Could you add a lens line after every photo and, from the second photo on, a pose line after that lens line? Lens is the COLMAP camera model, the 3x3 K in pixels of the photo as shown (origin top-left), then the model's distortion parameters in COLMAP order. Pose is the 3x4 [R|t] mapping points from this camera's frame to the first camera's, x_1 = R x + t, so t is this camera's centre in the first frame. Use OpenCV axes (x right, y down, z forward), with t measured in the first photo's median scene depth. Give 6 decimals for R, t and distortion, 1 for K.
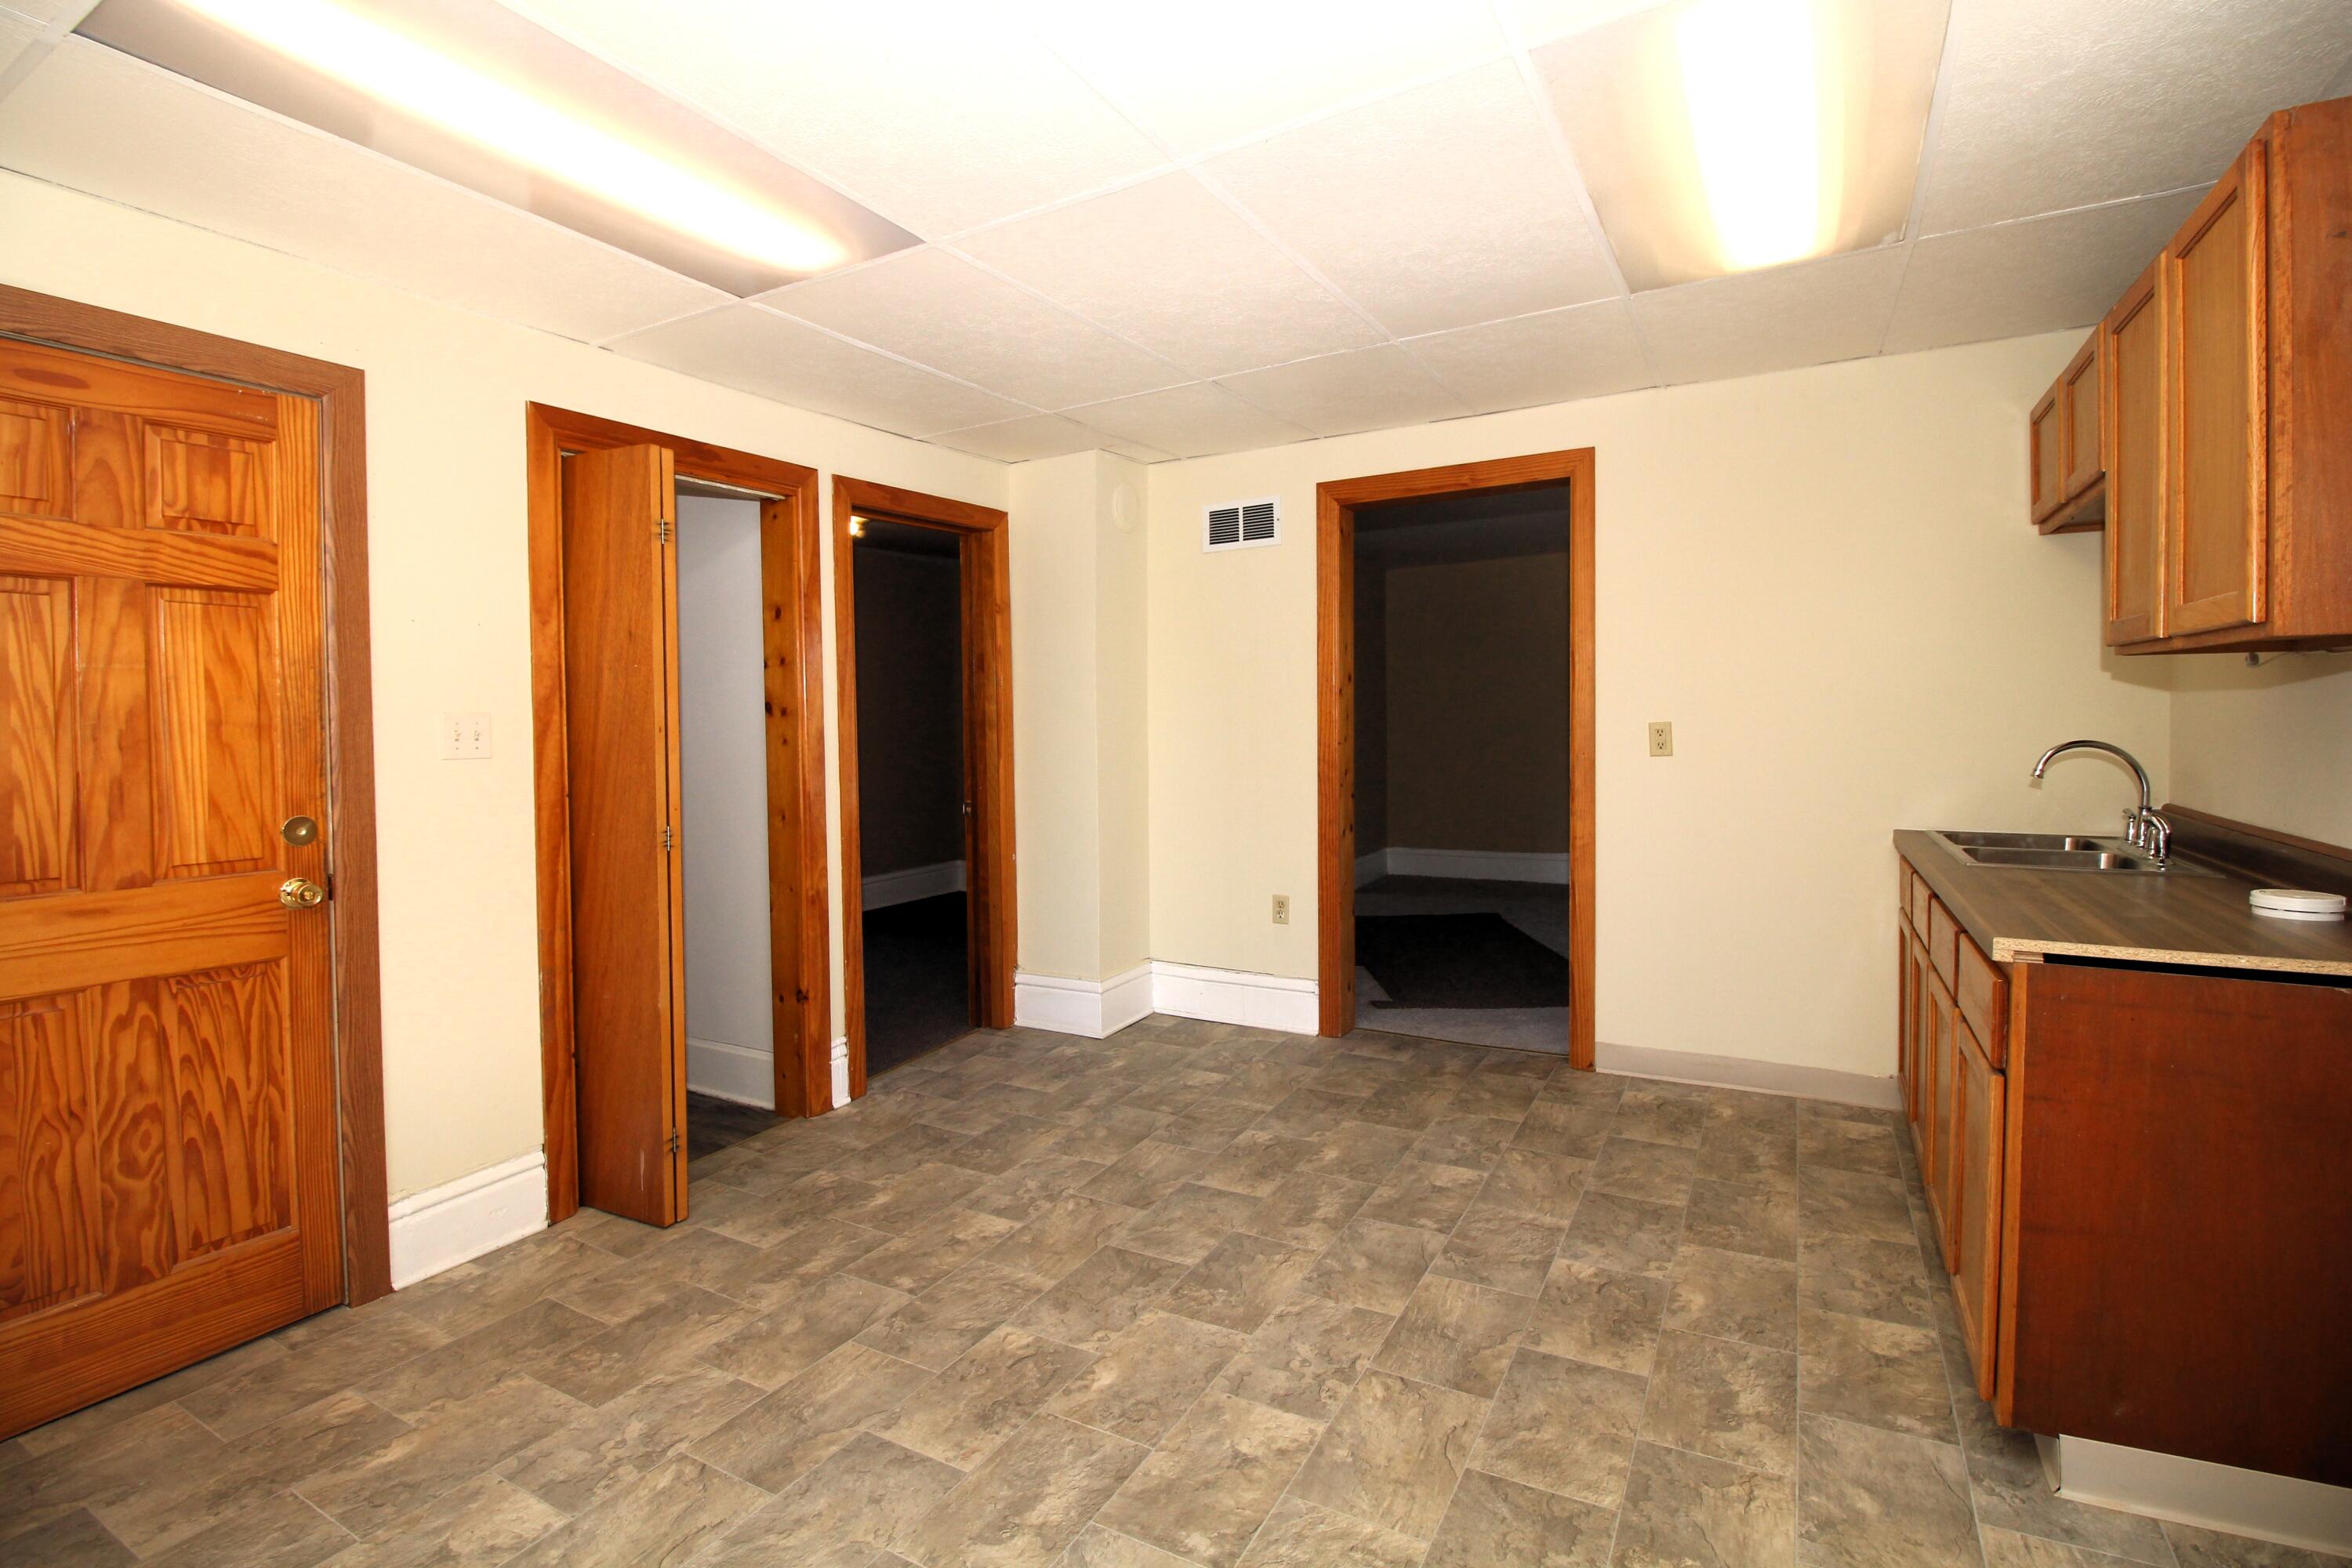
lens RADIAL K [[1090.3, 0, 1179.3], [0, 1090.3, 759.6], [0, 0, 1]] dist [-0.006740, -0.005742]
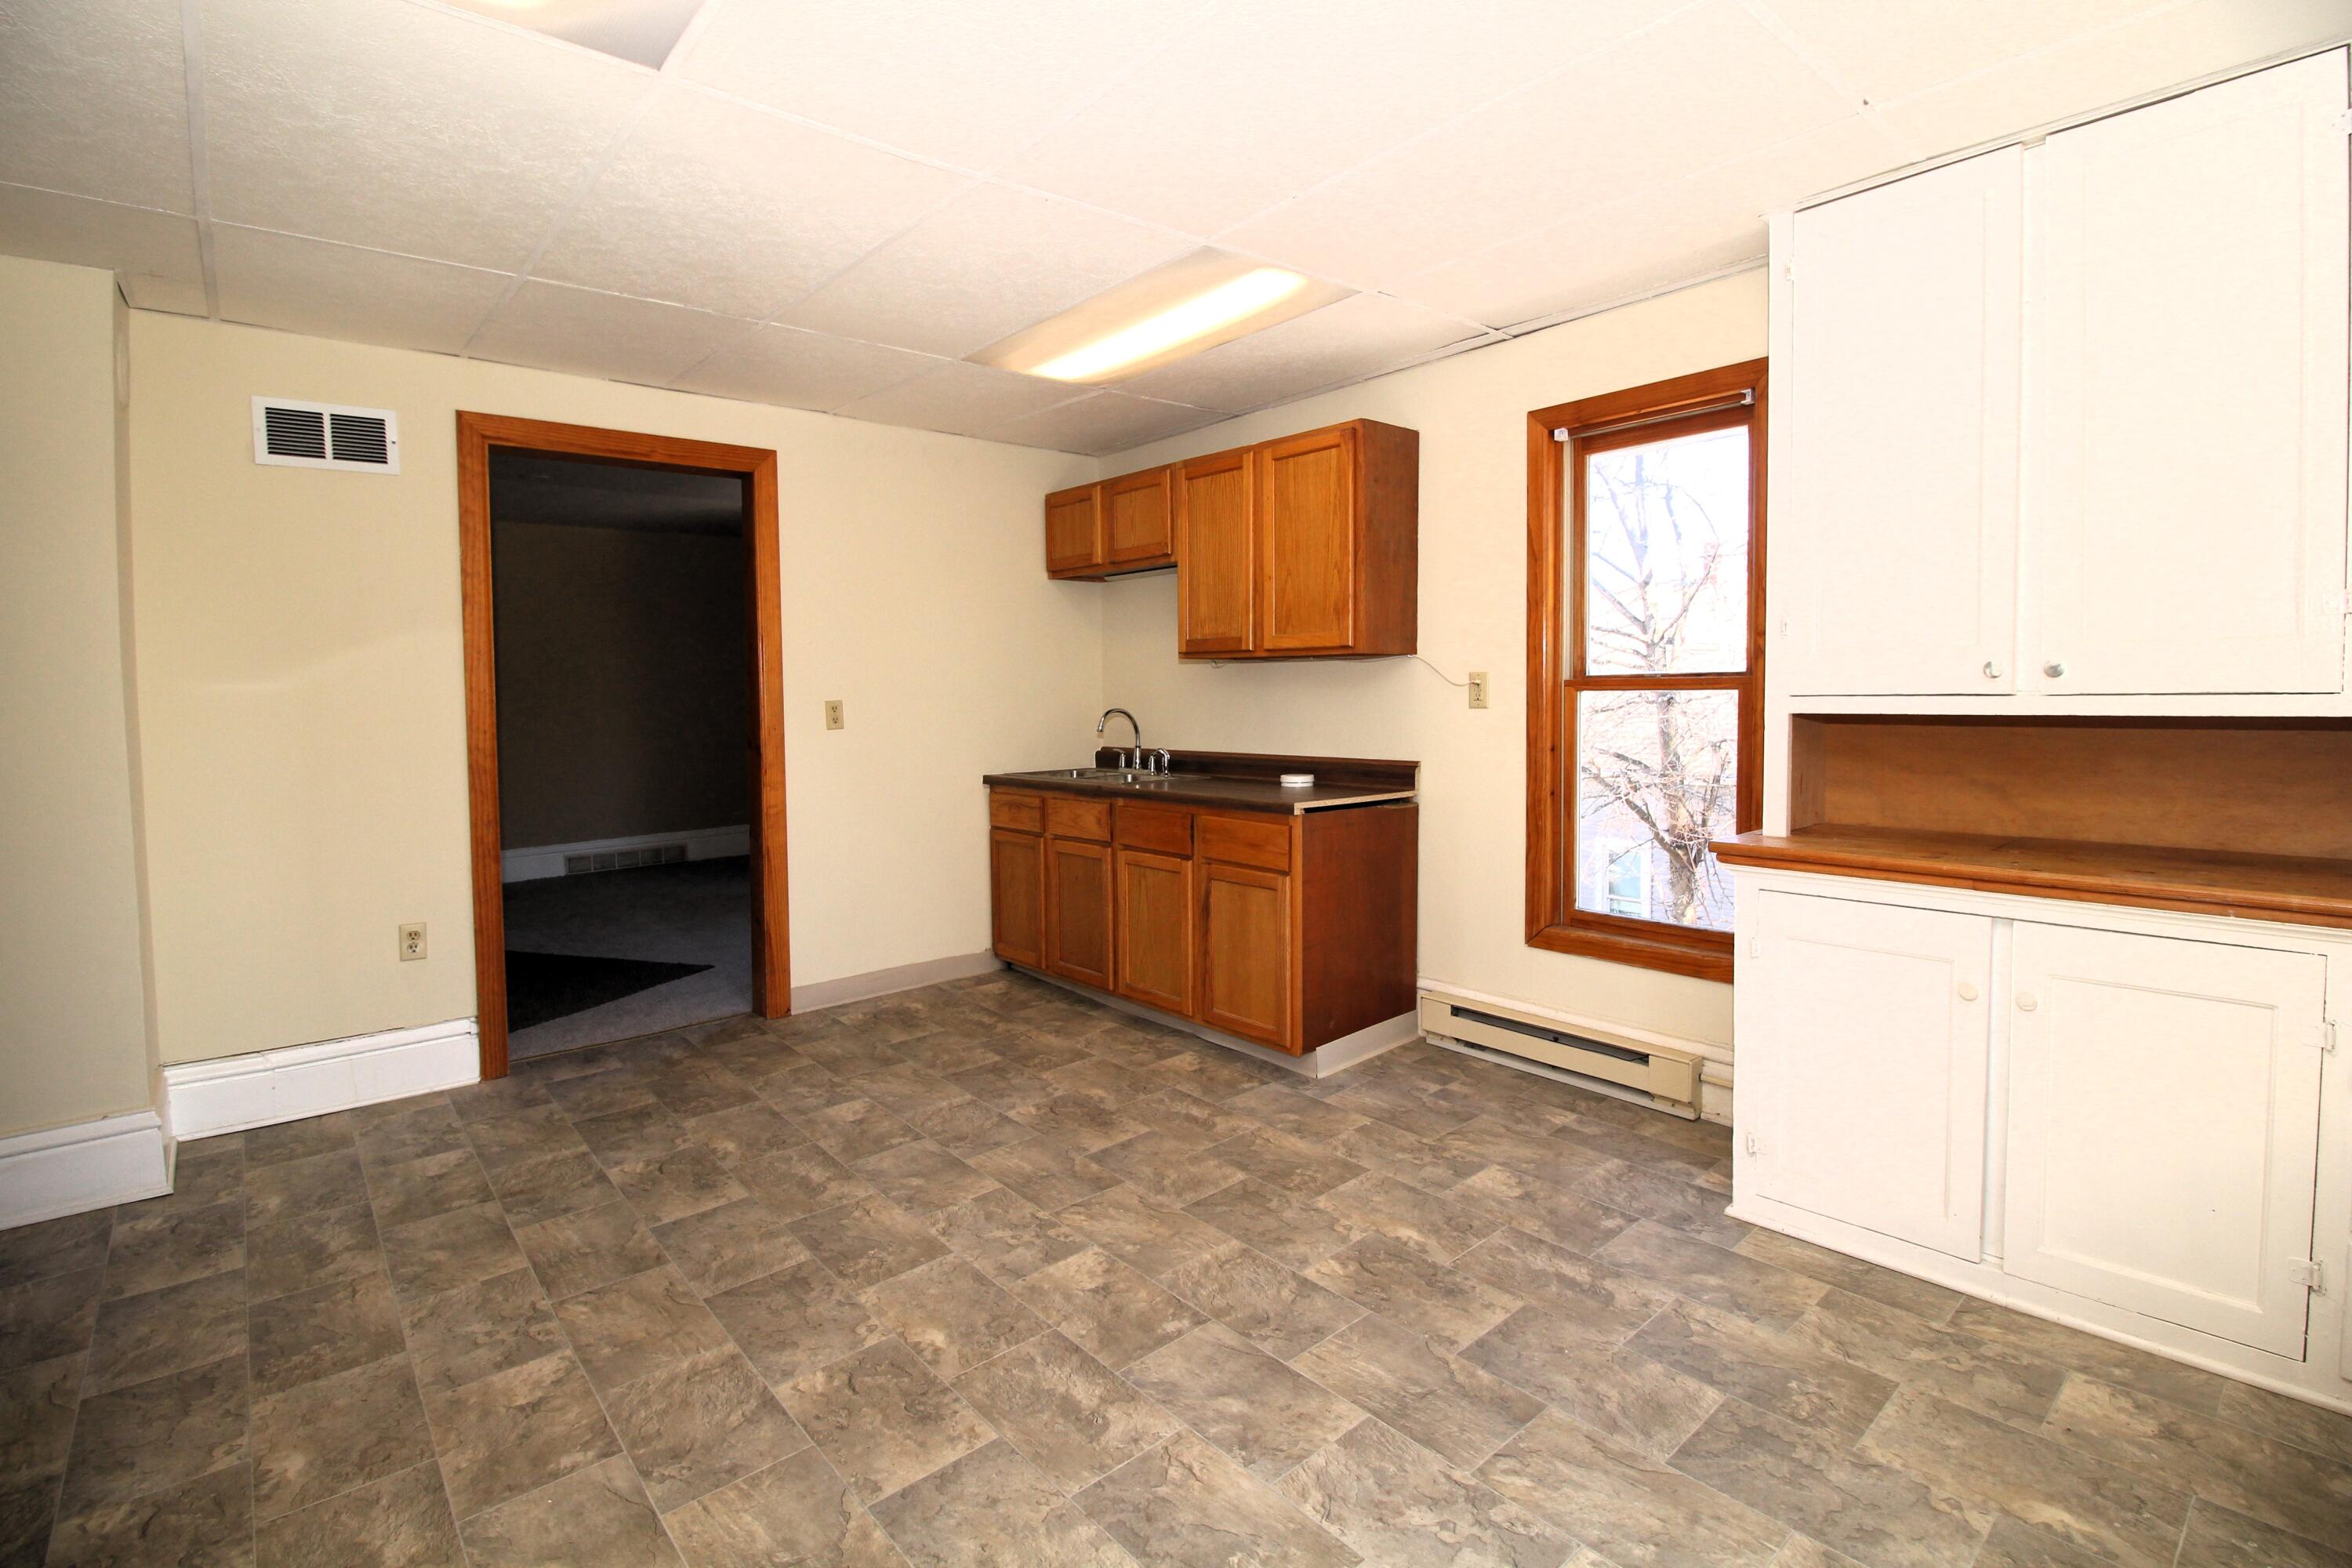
lens RADIAL K [[1090.3, 0, 1178.9], [0, 1090.3, 775.6], [0, 0, 1]] dist [-0.006740, -0.005742]
pose [[0.340348, -0.064884, 0.938058, -0.758612], [0.046411, 0.997560, 0.052161, 0.003697], [-0.939153, 0.025783, 0.342529, 0.355478]]
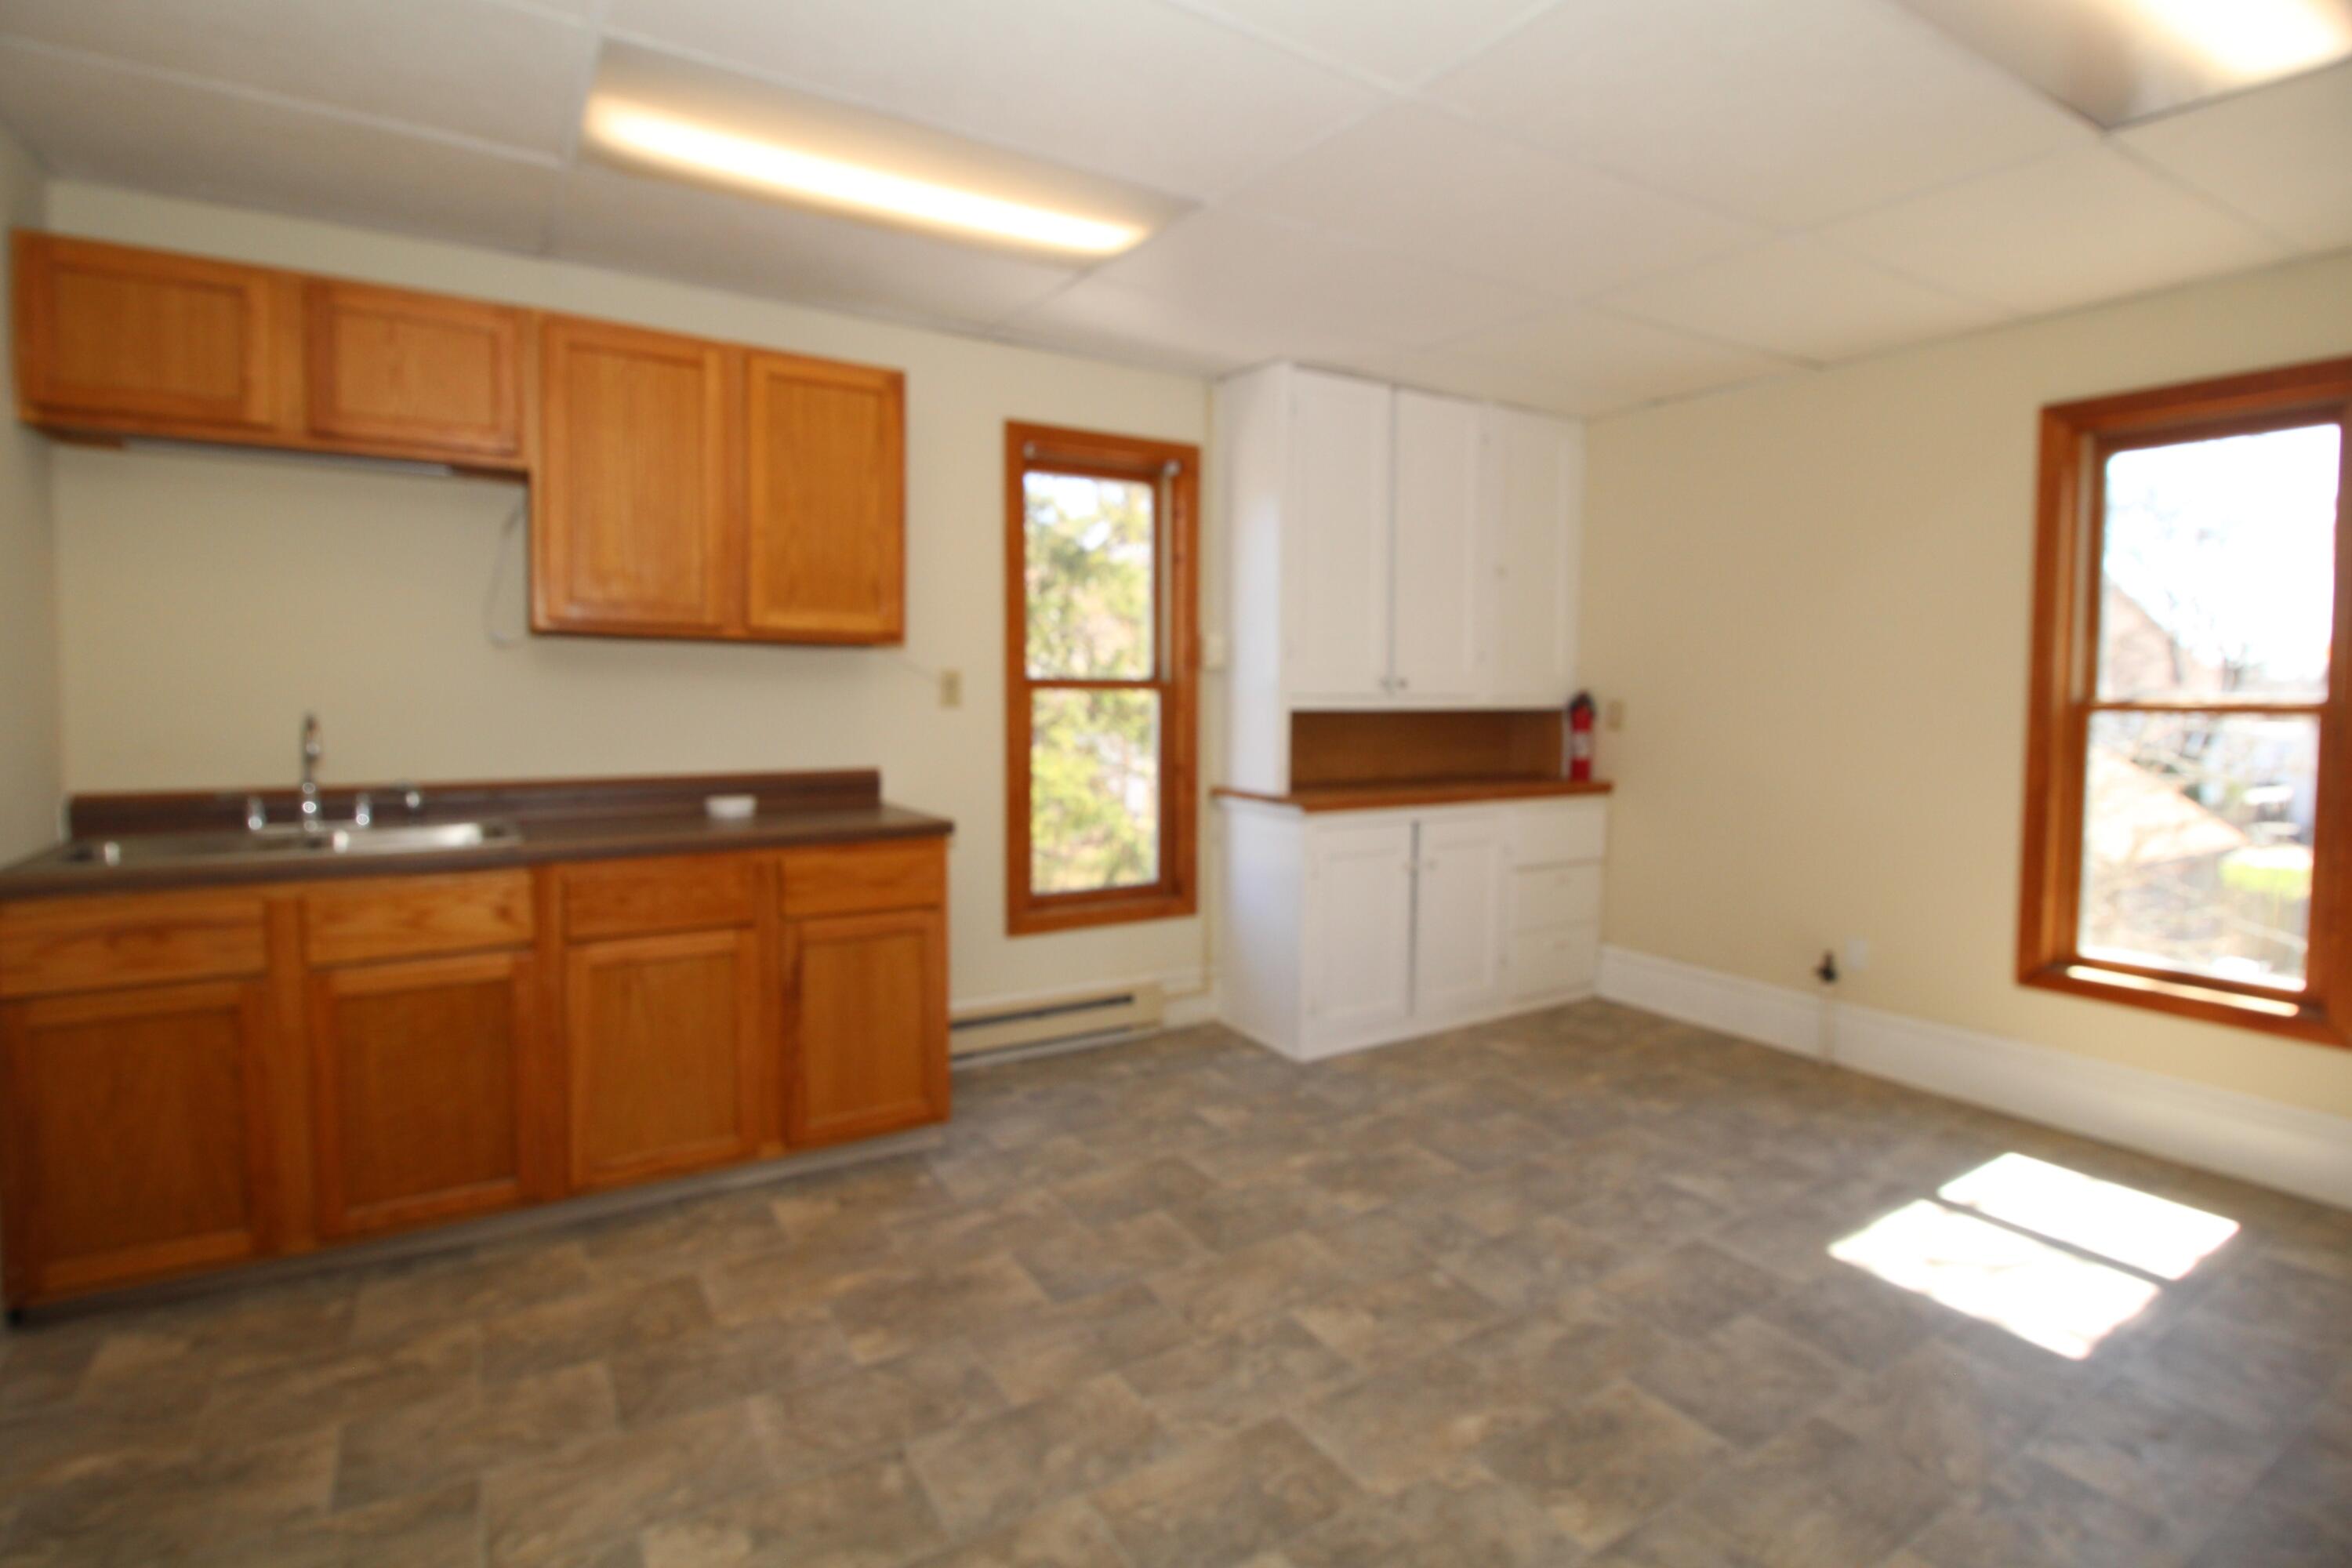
lens RADIAL K [[1145.3, 0, 1181.7], [0, 1145.3, 767.3], [0, 0, 1]] dist [-0.008887, -0.001412]
pose [[-0.879576, -0.028201, 0.474922, -0.241271], [0.022108, 0.994741, 0.100012, -0.052651], [-0.475244, 0.098468, -0.874326, 1.566339]]
